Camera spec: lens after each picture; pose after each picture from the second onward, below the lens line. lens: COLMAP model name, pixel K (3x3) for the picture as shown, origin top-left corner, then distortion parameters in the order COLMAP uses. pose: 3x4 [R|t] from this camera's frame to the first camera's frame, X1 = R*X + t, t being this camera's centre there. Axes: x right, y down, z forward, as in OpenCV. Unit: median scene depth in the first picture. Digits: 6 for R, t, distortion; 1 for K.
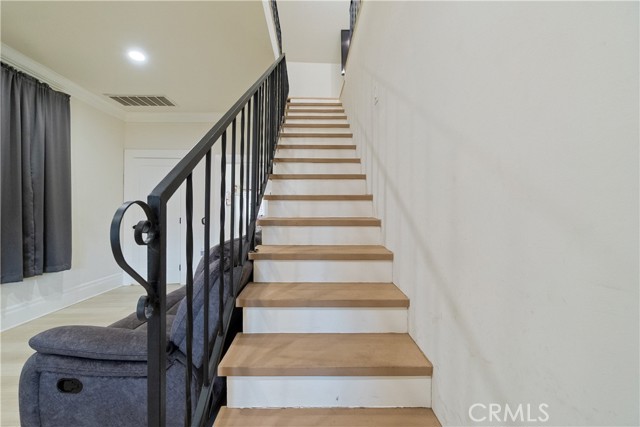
lens RADIAL K [[275.5, 0, 317.1], [0, 275.5, 212.2], [0, 0, 1]] dist [-0.003283, 0.001079]
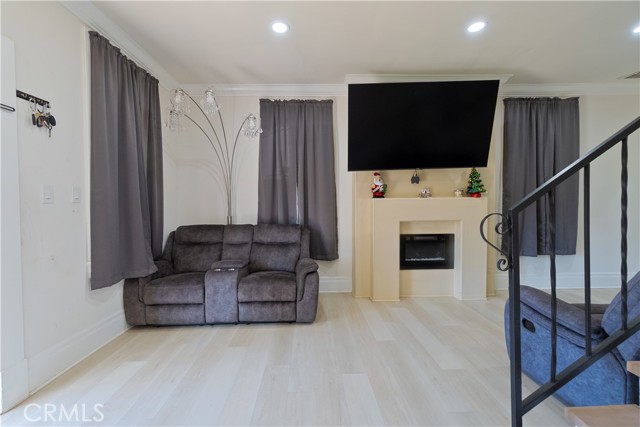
lens RADIAL K [[275.5, 0, 308.5], [0, 275.5, 211.0], [0, 0, 1]] dist [-0.003283, 0.001079]
pose [[-0.018792, 0.022663, -0.999567, 0.270935], [0.021601, 0.999519, 0.022256, -0.024288], [0.999590, -0.021174, -0.019272, -0.072902]]
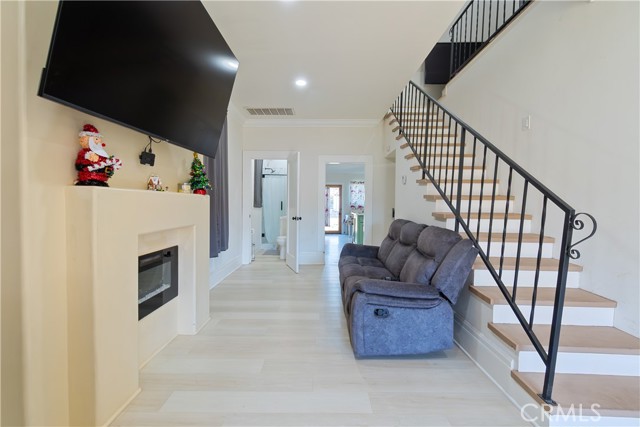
lens RADIAL K [[275.5, 0, 315.4], [0, 275.5, 210.7], [0, 0, 1]] dist [-0.003283, 0.001079]
pose [[0.999498, 0.014568, -0.028142, -0.554204], [-0.013496, 0.999190, 0.037917, -0.026288], [0.028672, -0.037518, 0.998885, -0.303110]]
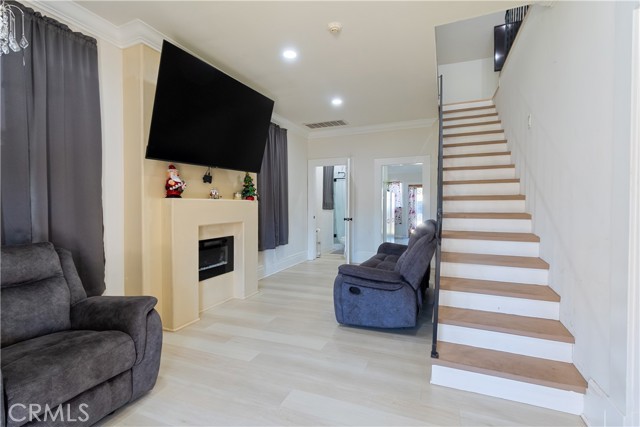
lens RADIAL K [[304.3, 0, 311.7], [0, 304.3, 208.6], [0, 0, 1]] dist [-0.000238, 0.000608]
pose [[0.907844, 0.002035, -0.419302, -0.089001], [0.007711, 0.999738, 0.021548, -0.029227], [0.419236, -0.022796, 0.907591, -0.568207]]
